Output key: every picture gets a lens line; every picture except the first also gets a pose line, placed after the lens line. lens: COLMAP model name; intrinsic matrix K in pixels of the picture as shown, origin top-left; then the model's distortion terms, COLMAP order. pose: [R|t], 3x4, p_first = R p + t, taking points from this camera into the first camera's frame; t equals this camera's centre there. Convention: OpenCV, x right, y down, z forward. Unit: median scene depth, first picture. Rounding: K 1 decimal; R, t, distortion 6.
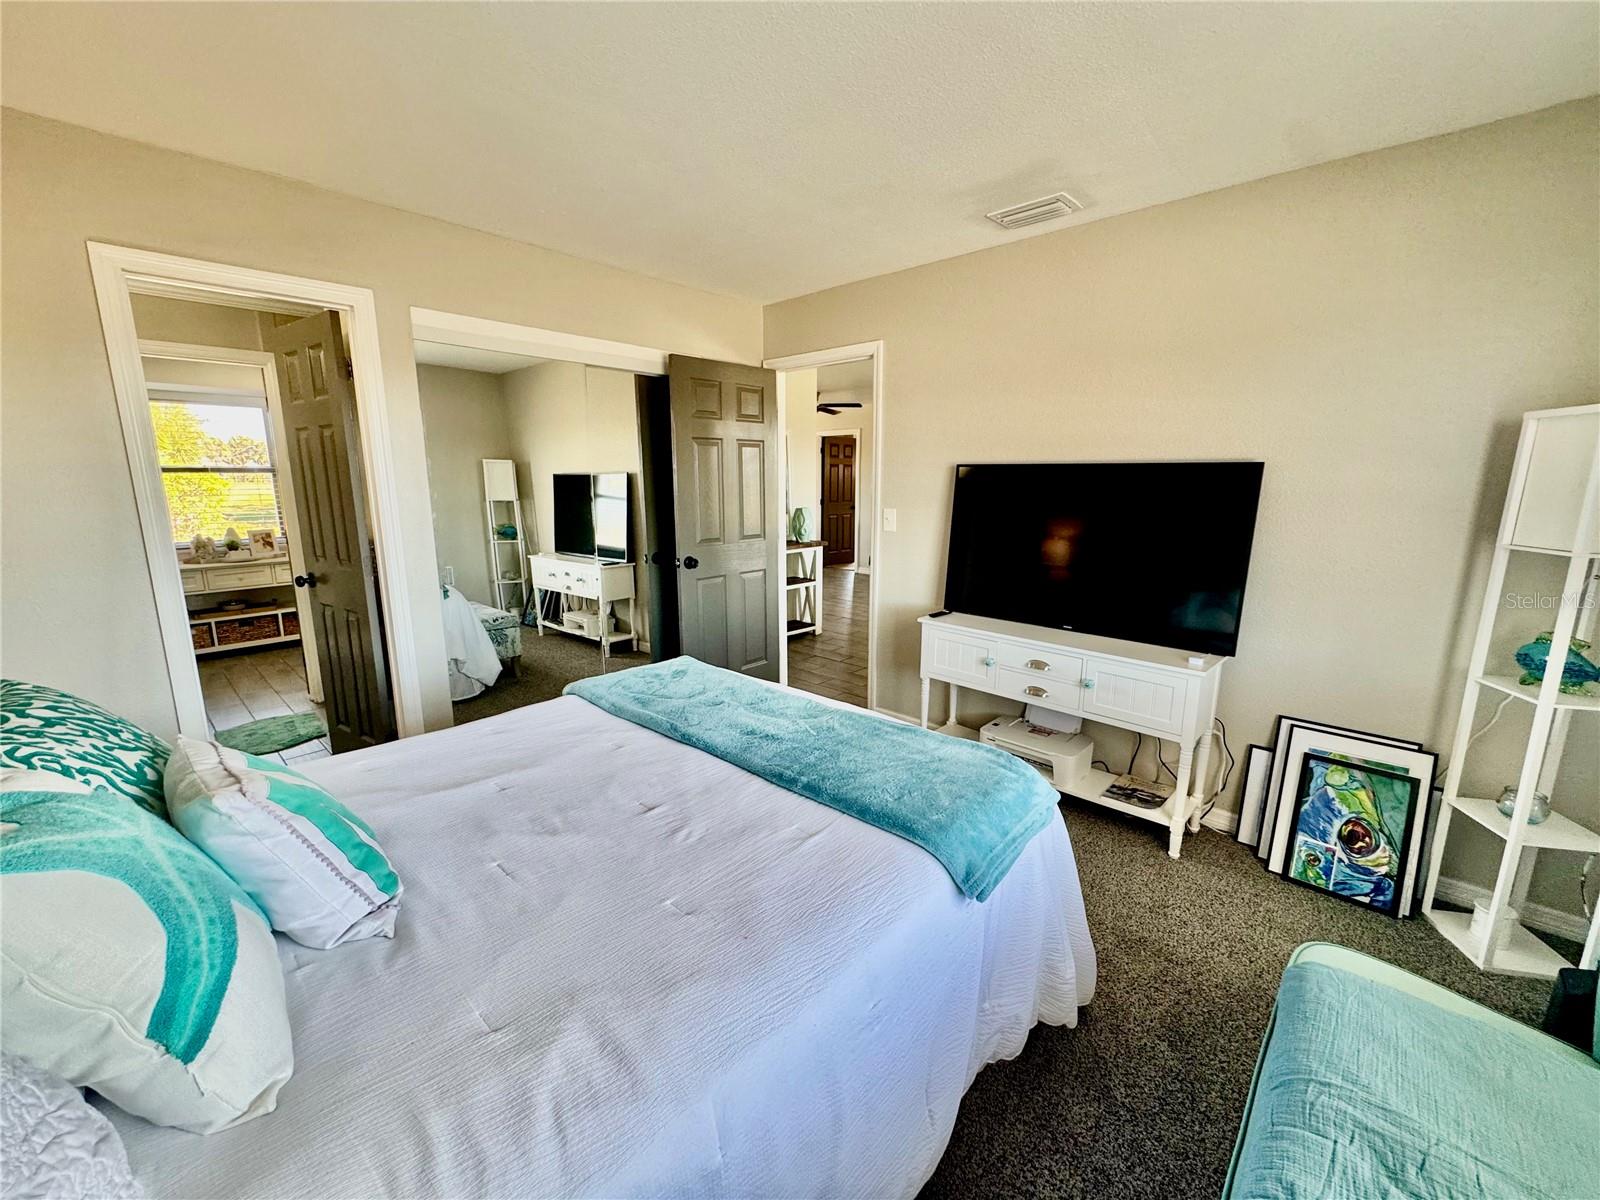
lens RADIAL K [[640.6, 0, 799.9], [0, 640.6, 596.4], [0, 0, 1]] dist [-0.001431, 0.000348]
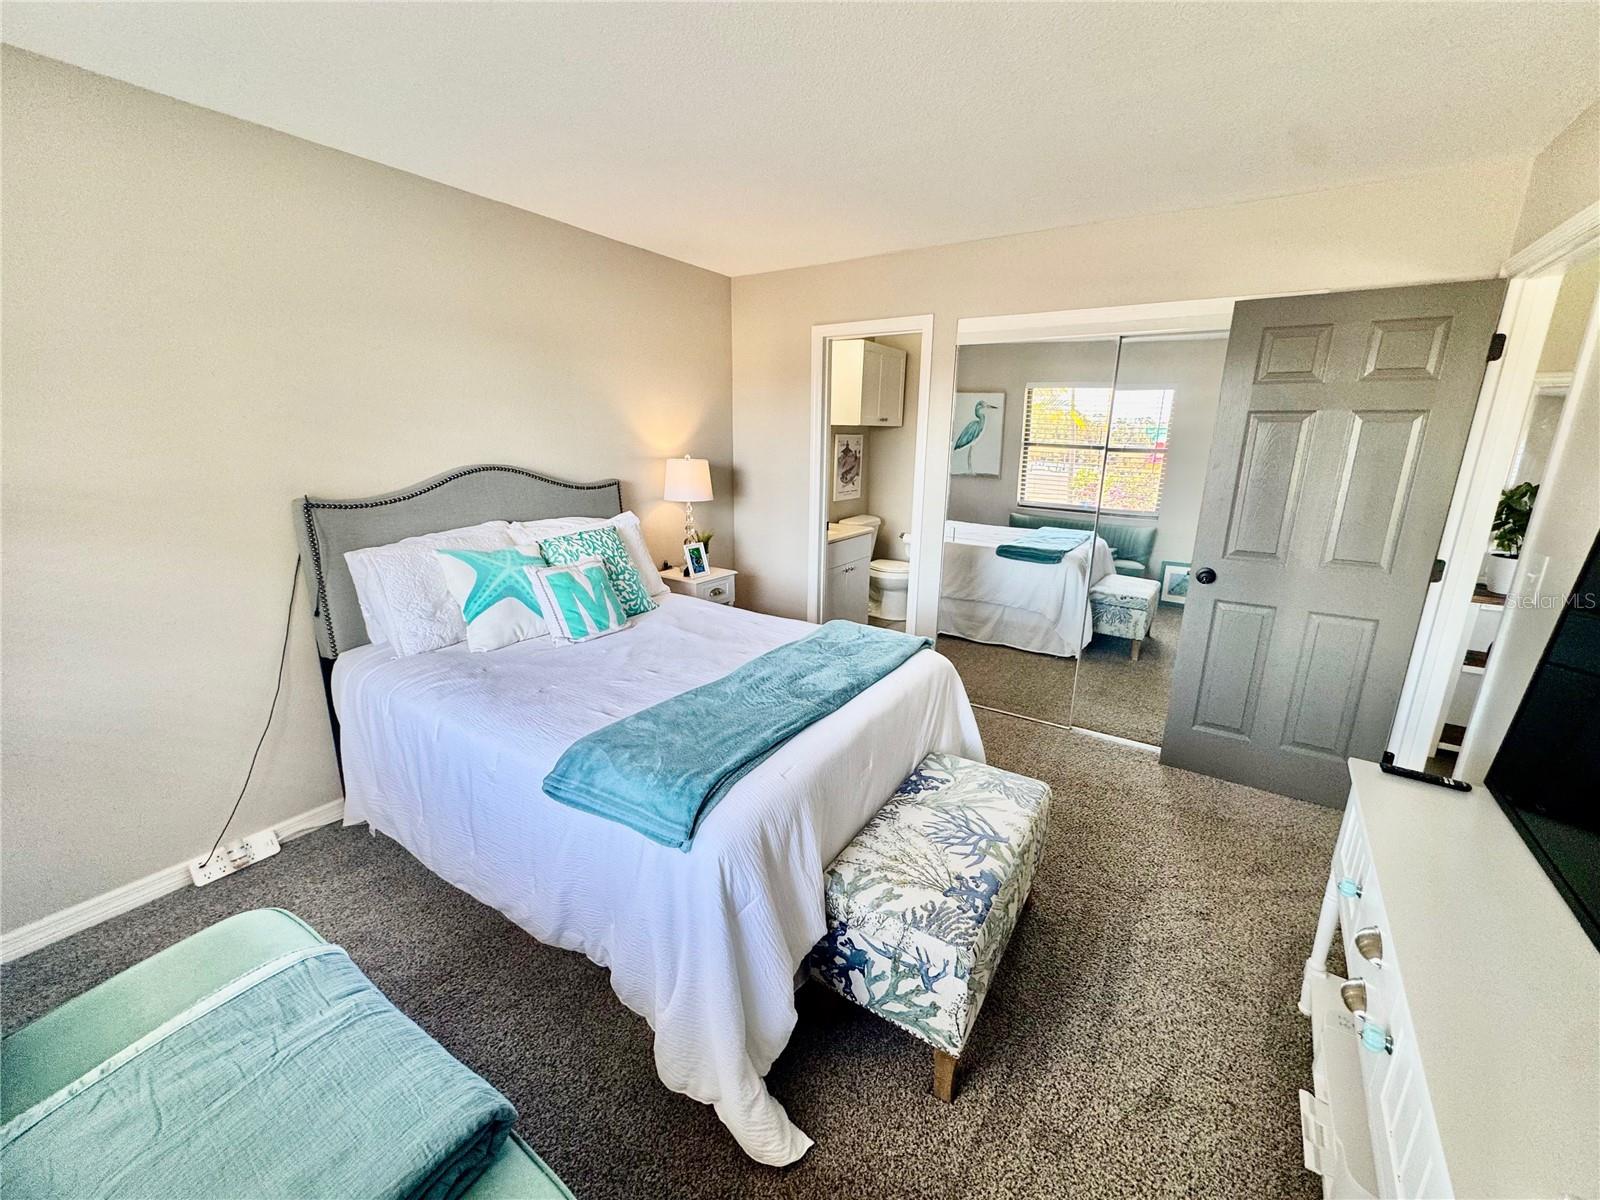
lens RADIAL K [[640.6, 0, 799.9], [0, 640.6, 596.4], [0, 0, 1]] dist [-0.001431, 0.000348]
pose [[0.168758, 0.246944, -0.954222, 1.415746], [-0.195387, 0.957277, 0.213179, -0.284794], [0.966098, 0.150467, 0.209798, 1.053898]]
